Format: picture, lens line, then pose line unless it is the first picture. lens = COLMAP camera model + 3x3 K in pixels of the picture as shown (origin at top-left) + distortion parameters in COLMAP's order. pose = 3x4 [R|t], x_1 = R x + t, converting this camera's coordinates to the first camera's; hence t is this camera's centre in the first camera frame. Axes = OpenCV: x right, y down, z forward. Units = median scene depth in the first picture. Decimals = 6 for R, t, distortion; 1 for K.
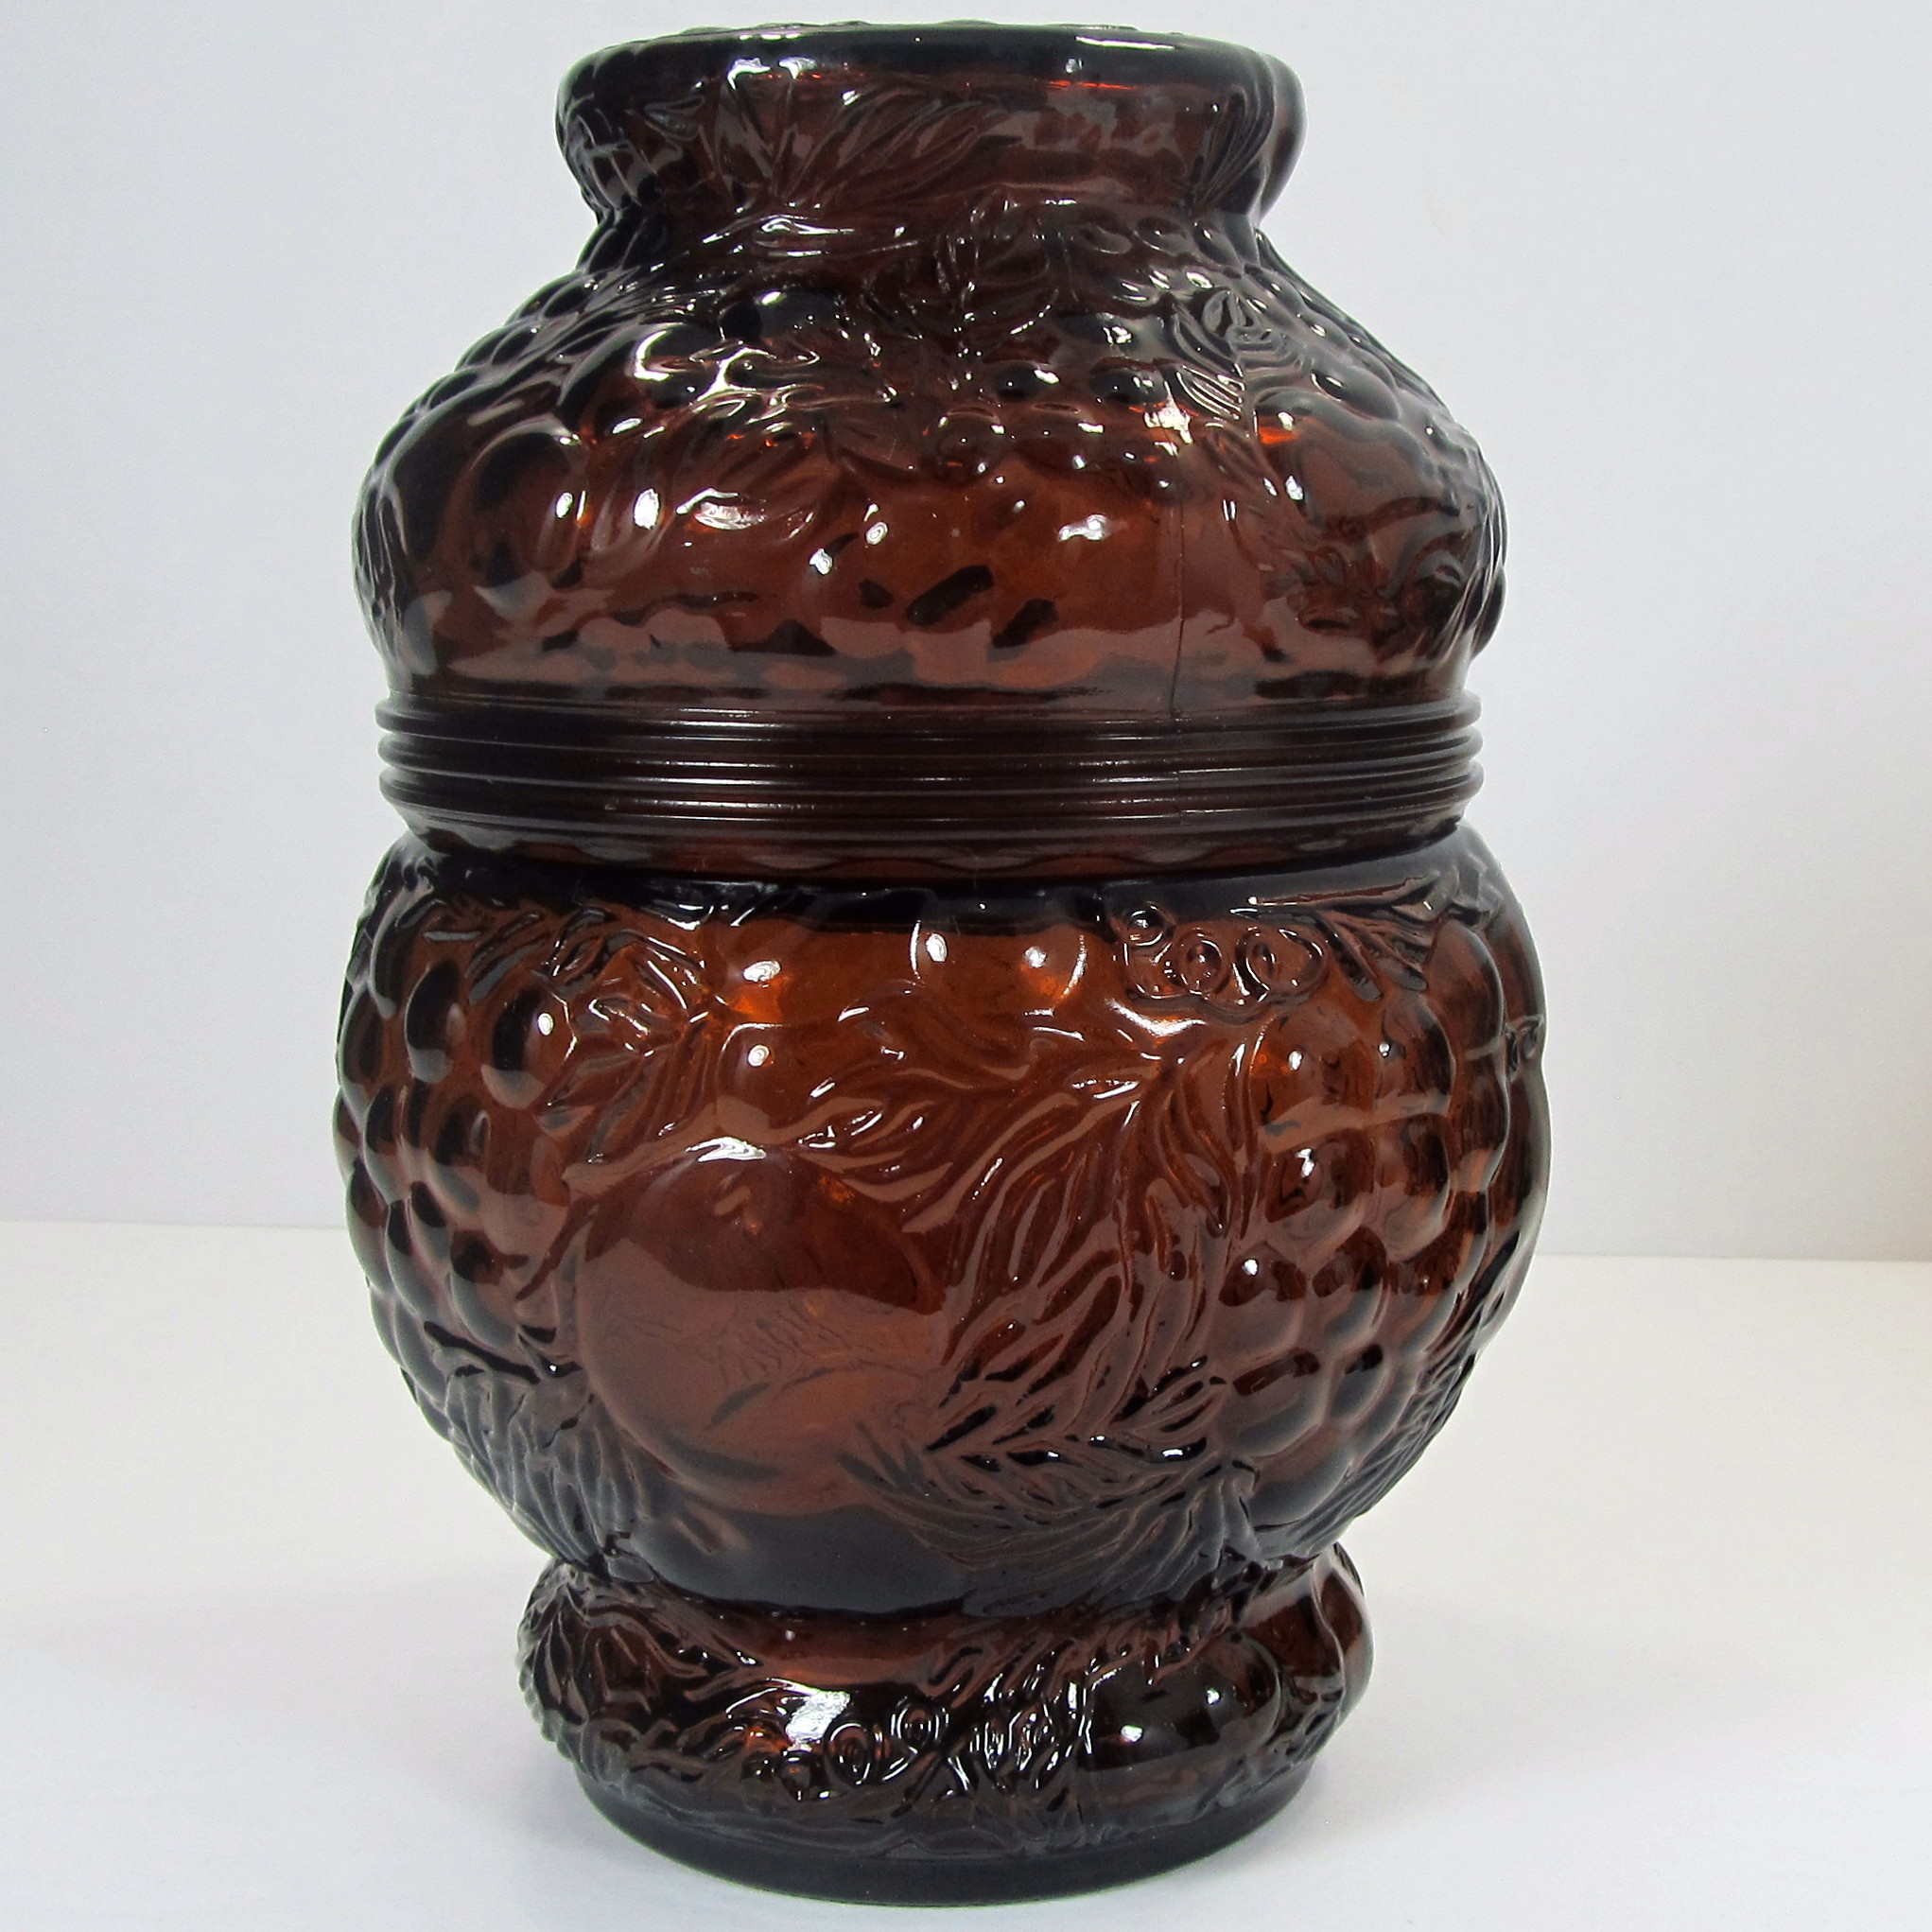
lens RADIAL K [[3978.7, 0, 965.8], [0, 3978.7, 966.3], [0, 0, 1]] dist [-0.178303, 0.000000]
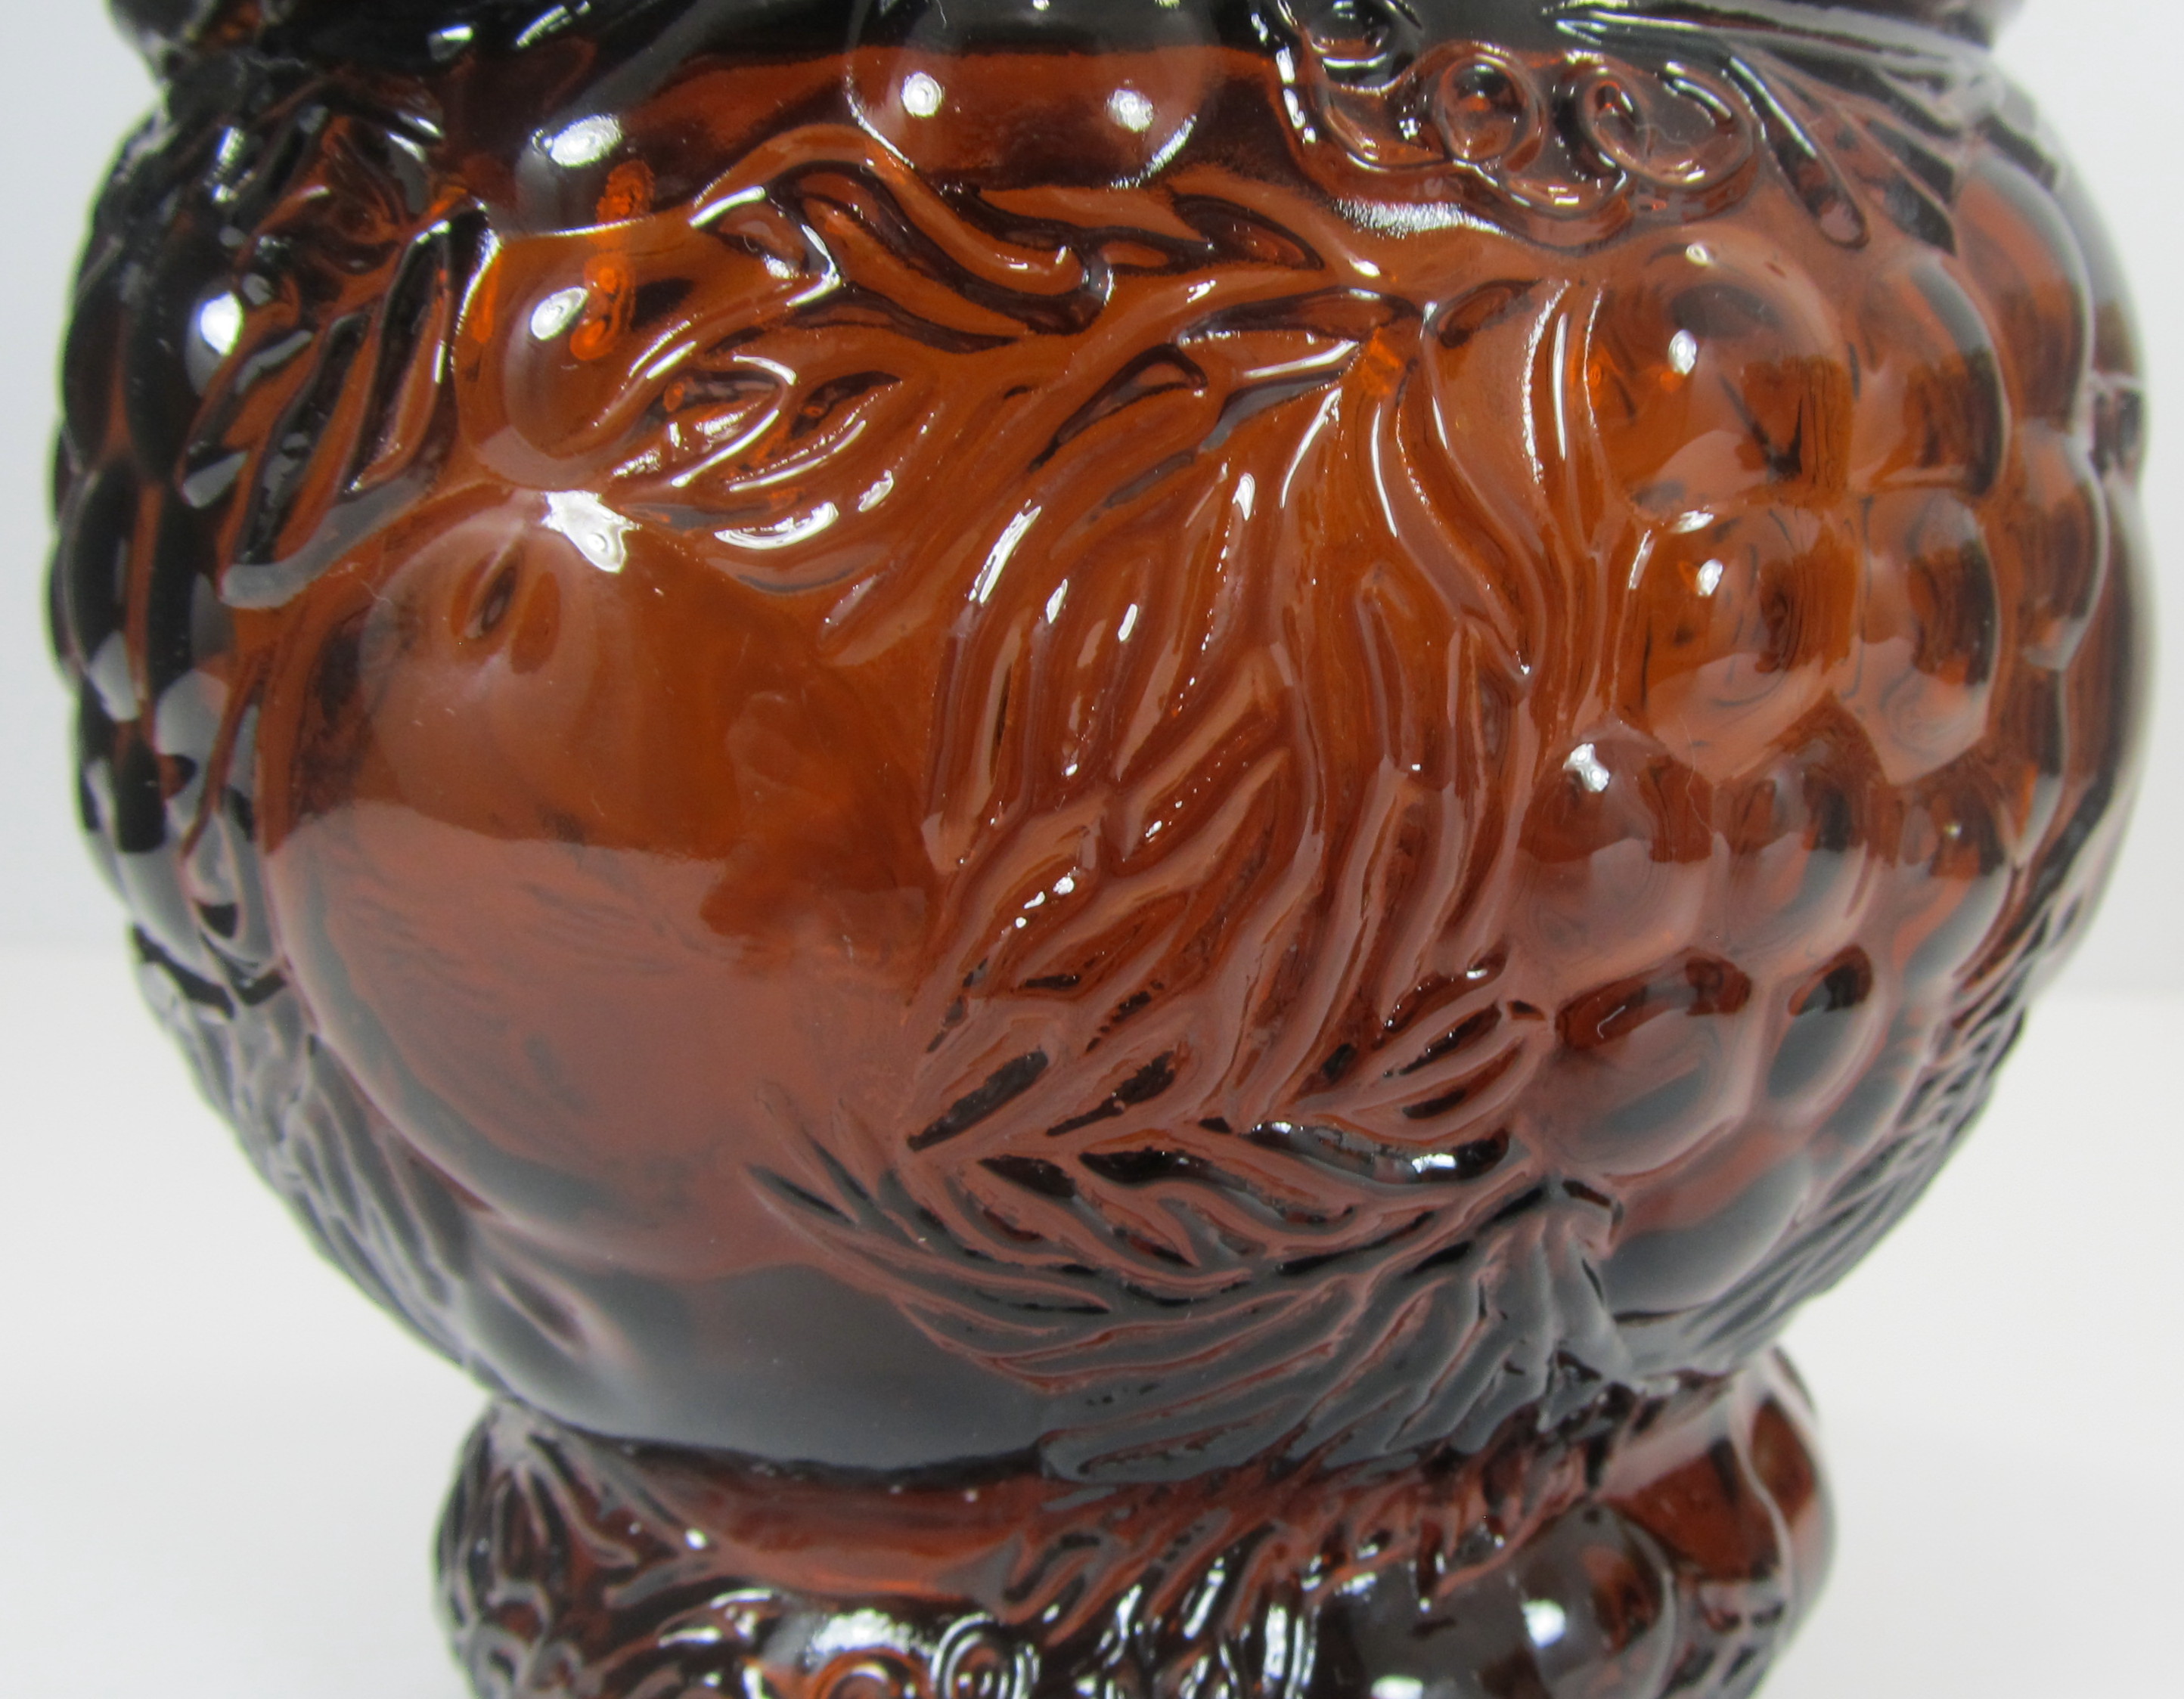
lens RADIAL K [[2969.5, 0, 1093.7], [0, 2969.5, 848.2], [0, 0, 1]] dist [-0.088102, 0.000000]
pose [[0.991401, -0.003986, -0.130800, 0.056230], [0.002379, 0.999920, -0.012442, 0.085463], [0.130839, 0.012024, 0.991331, 0.610412]]
